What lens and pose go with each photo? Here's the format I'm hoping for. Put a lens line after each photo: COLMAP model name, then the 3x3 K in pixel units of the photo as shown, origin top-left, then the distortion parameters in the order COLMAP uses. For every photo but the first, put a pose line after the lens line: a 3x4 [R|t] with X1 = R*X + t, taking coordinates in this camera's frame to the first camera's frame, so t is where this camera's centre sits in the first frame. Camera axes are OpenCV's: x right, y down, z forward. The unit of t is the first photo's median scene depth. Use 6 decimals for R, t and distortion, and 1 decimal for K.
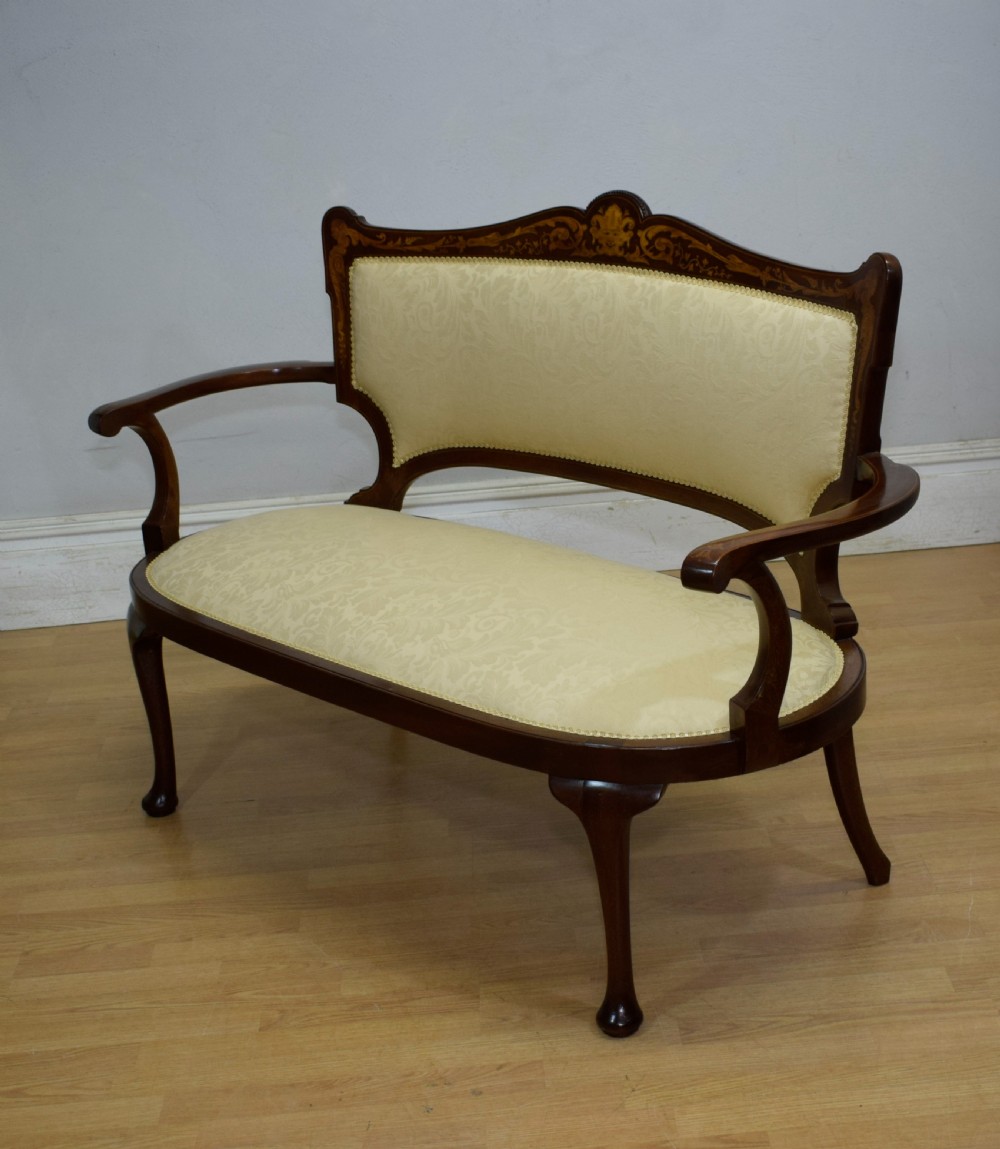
lens RADIAL K [[2035.8, 0, 503.4], [0, 2035.8, 637.7], [0, 0, 1]] dist [0.011064, -0.057537]
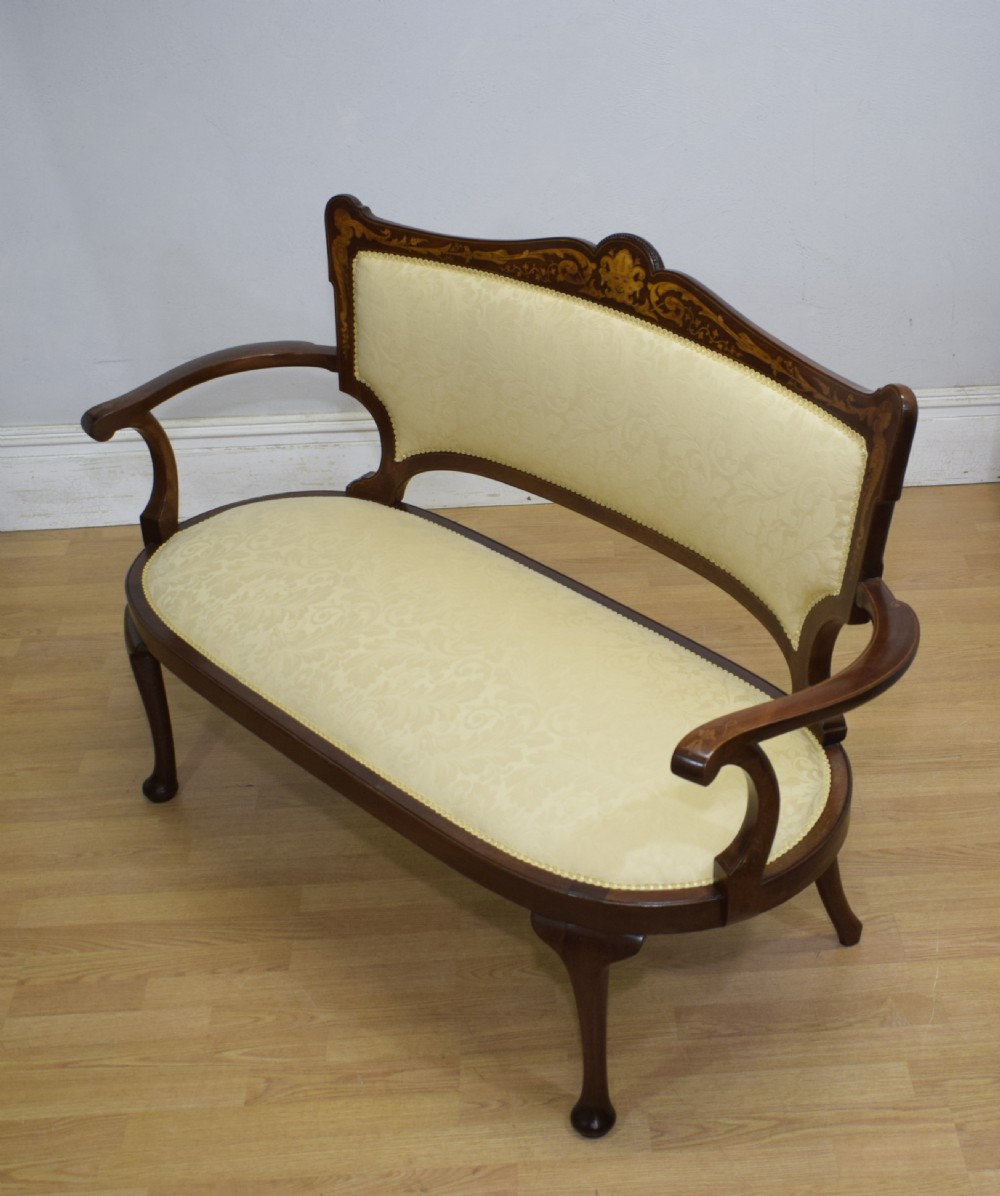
lens RADIAL K [[1786.1, 0, 610.7], [0, 1786.1, 642.0], [0, 0, 1]] dist [-0.006409, 0.002370]
pose [[0.998135, 0.031315, 0.052394, 0.009295], [-0.041313, 0.978468, 0.202223, -0.202060], [-0.044934, -0.204011, 0.977937, 0.138498]]
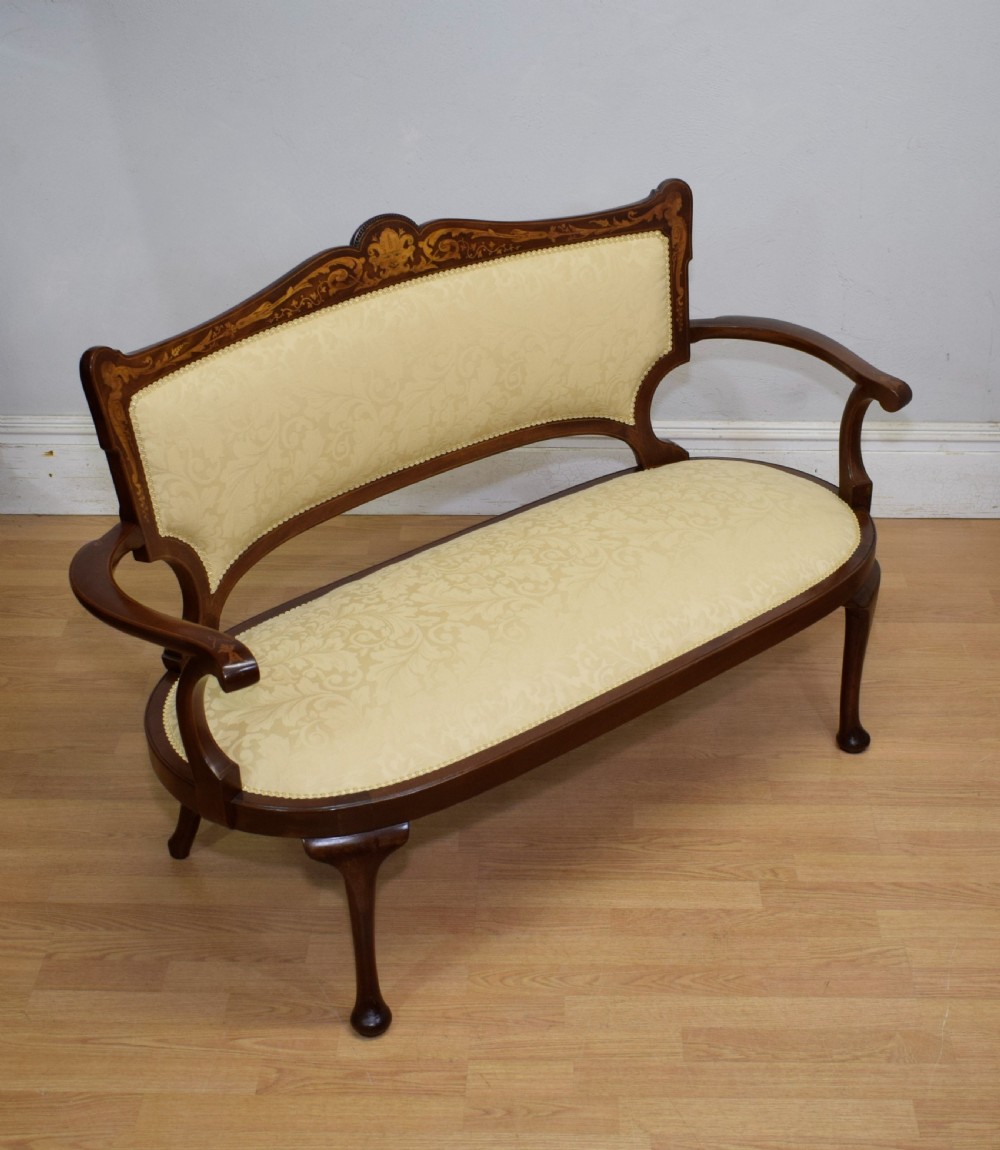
lens RADIAL K [[1769.9, 0, 535.7], [0, 1769.9, 616.4], [0, 0, 1]] dist [-0.019121, -0.031214]
pose [[0.043763, -0.448459, 0.892731, -0.856647], [0.357153, 0.841557, 0.405244, -0.388910], [-0.933020, 0.301107, 0.196998, 0.808366]]
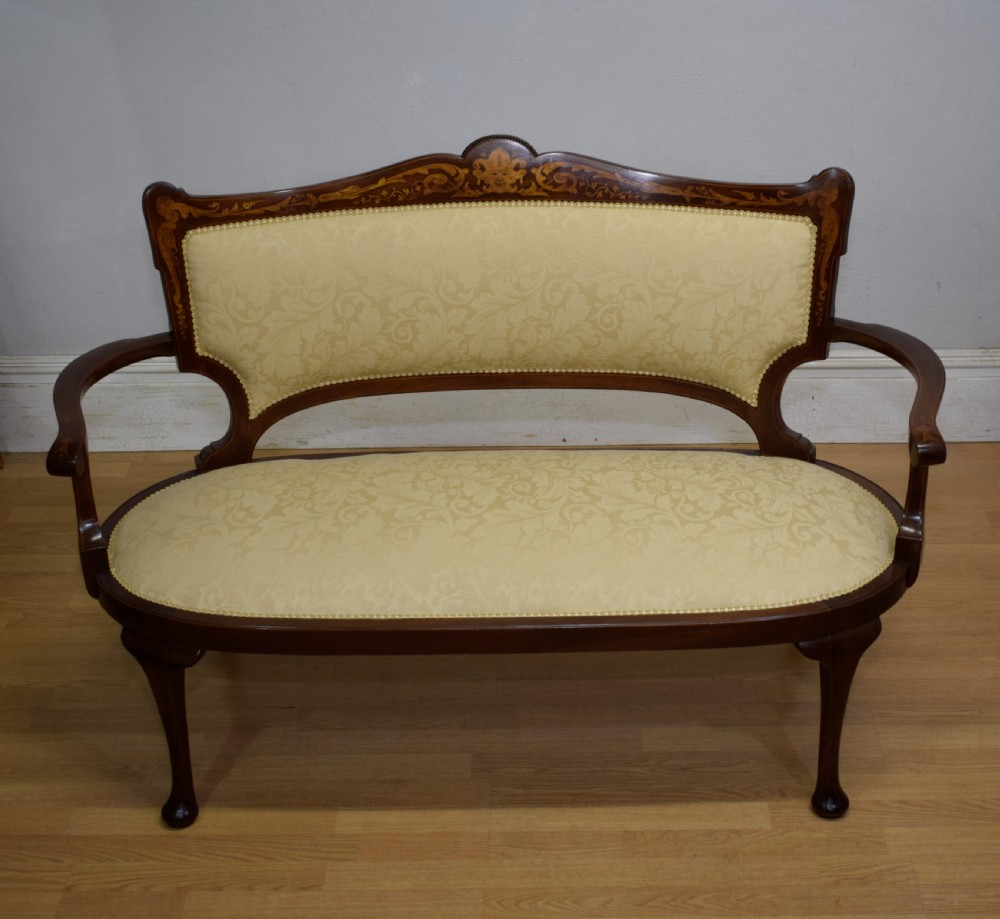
lens RADIAL K [[1778.5, 0, 524.0], [0, 1778.5, 459.0], [0, 0, 1]] dist [0.018009, -0.092984]
pose [[0.685274, -0.291555, 0.667379, -0.645006], [0.224237, 0.956321, 0.187534, -0.230173], [-0.692905, 0.021138, 0.720719, 0.284202]]
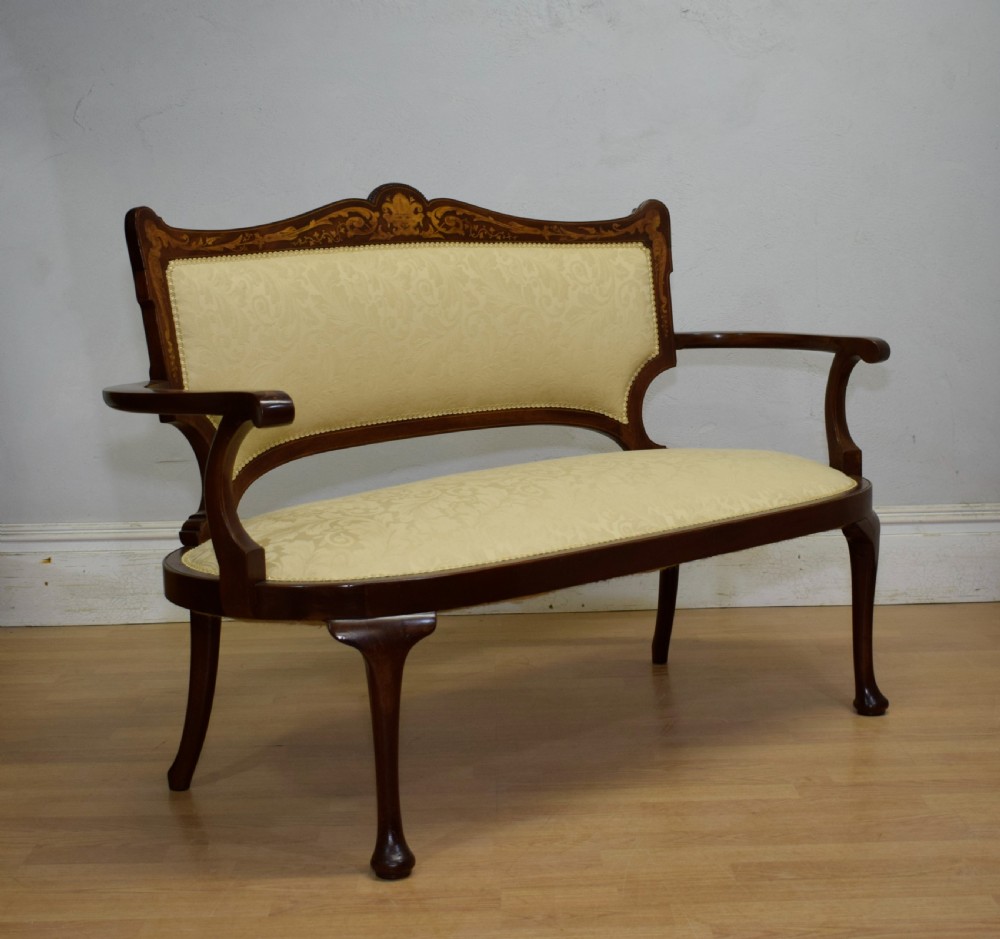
lens RADIAL K [[1751.6, 0, 501.7], [0, 1751.6, 436.6], [0, 0, 1]] dist [-0.024161, 0.006404]
pose [[0.020591, -0.031562, 0.999290, -0.954448], [0.376811, 0.926041, 0.021484, -0.082902], [-0.926061, 0.376101, 0.030961, 0.968480]]
